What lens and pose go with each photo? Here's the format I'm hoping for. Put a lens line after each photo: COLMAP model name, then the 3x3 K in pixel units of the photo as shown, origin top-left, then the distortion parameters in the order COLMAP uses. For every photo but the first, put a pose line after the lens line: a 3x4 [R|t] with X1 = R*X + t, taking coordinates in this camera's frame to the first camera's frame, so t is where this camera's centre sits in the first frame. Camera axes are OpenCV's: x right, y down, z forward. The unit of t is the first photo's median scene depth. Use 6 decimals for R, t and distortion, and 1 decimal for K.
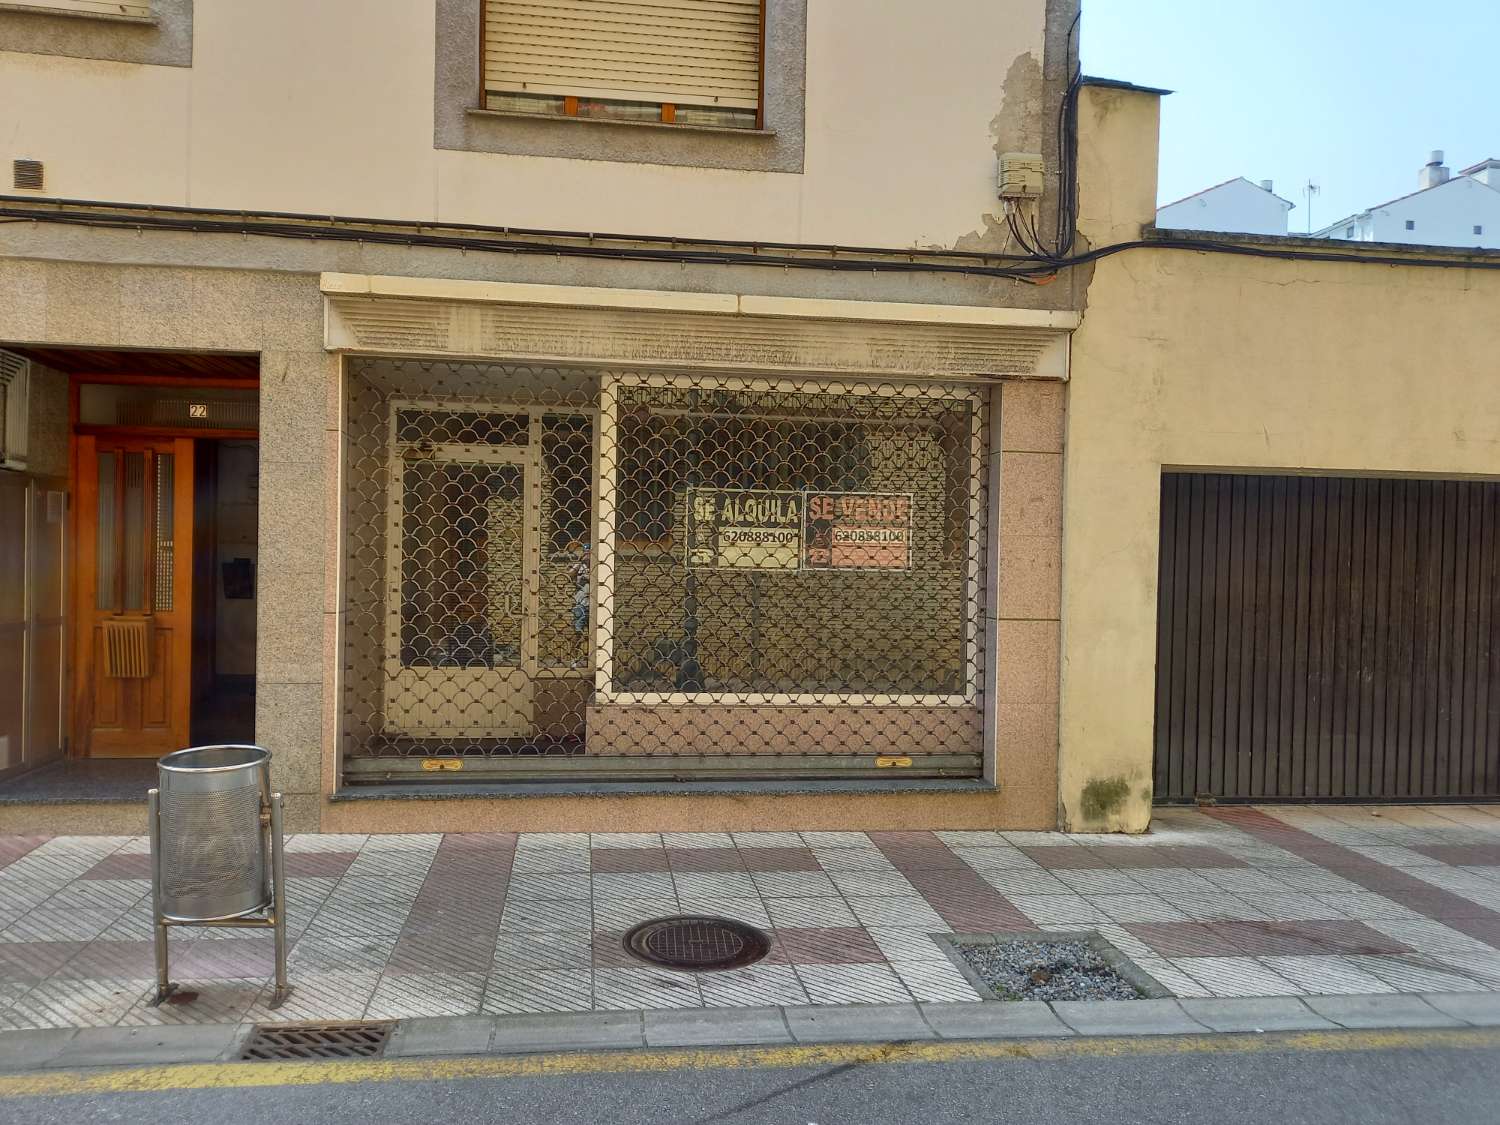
lens RADIAL K [[1071.3, 0, 751.7], [0, 1071.3, 559.3], [0, 0, 1]] dist [0.004949, -0.000287]
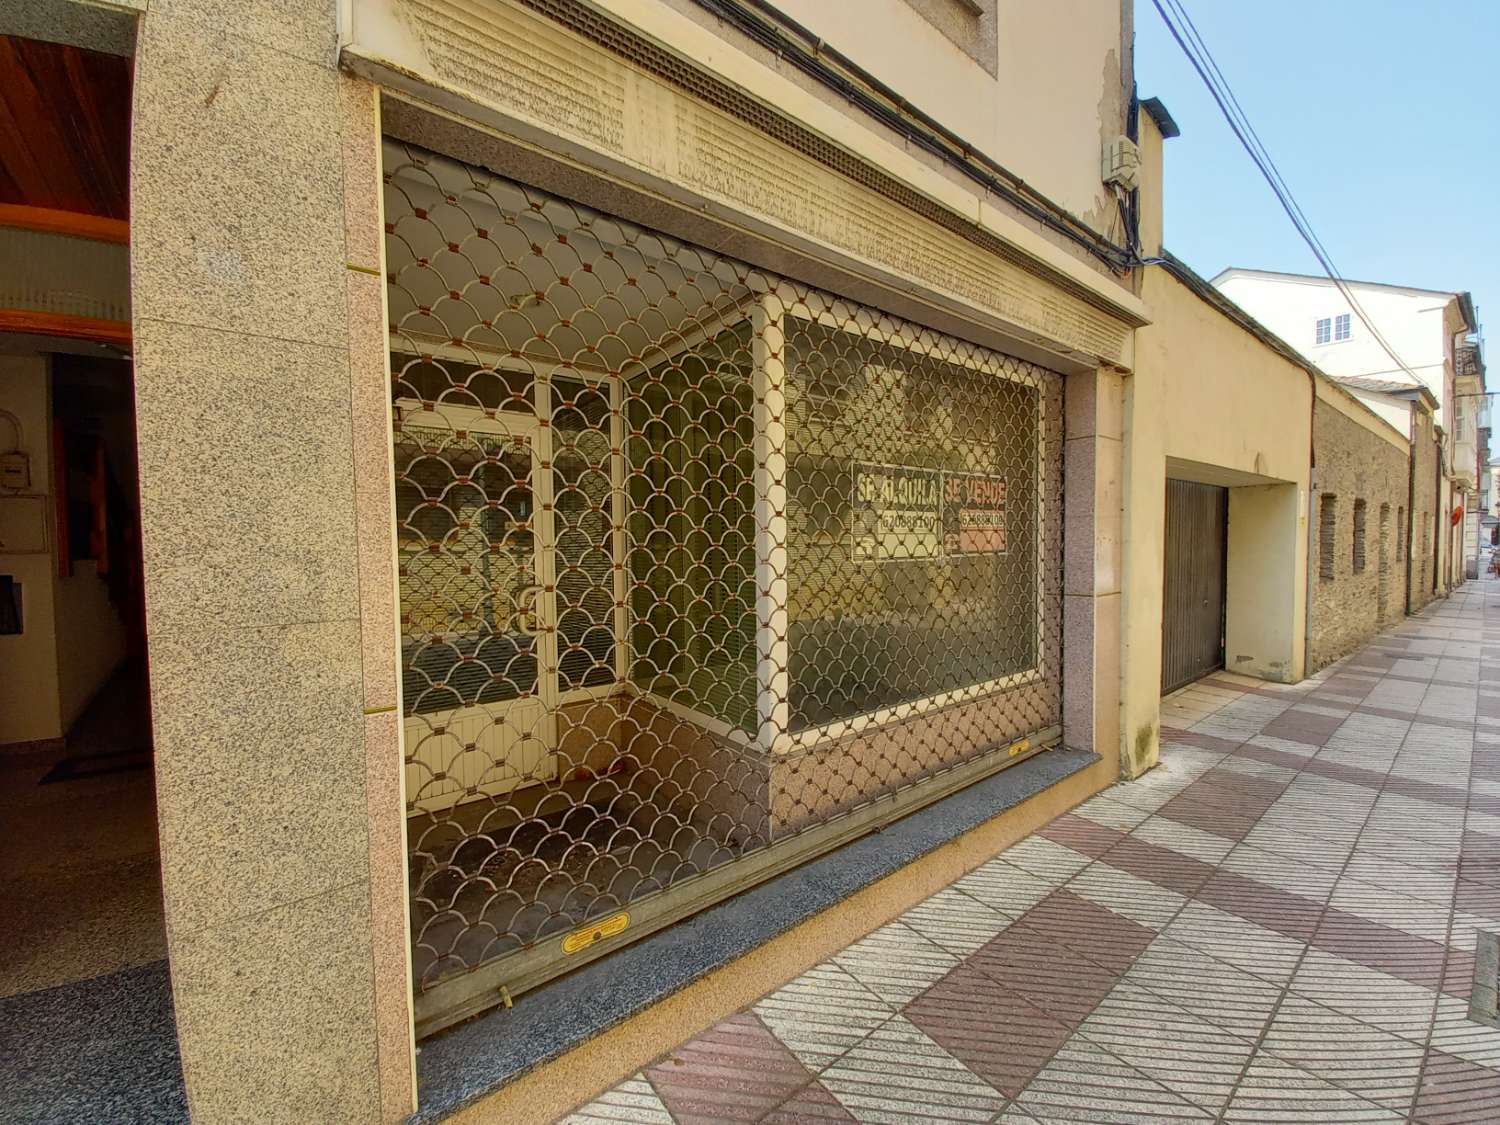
lens RADIAL K [[585.1, 0, 750.0], [0, 585.1, 562.5], [0, 0, 1]] dist [0.020435, -0.016533]
pose [[0.872738, -0.050030, 0.485618, -0.358460], [0.036976, 0.998652, 0.036431, -0.010659], [-0.486786, -0.013838, 0.873412, 0.693413]]
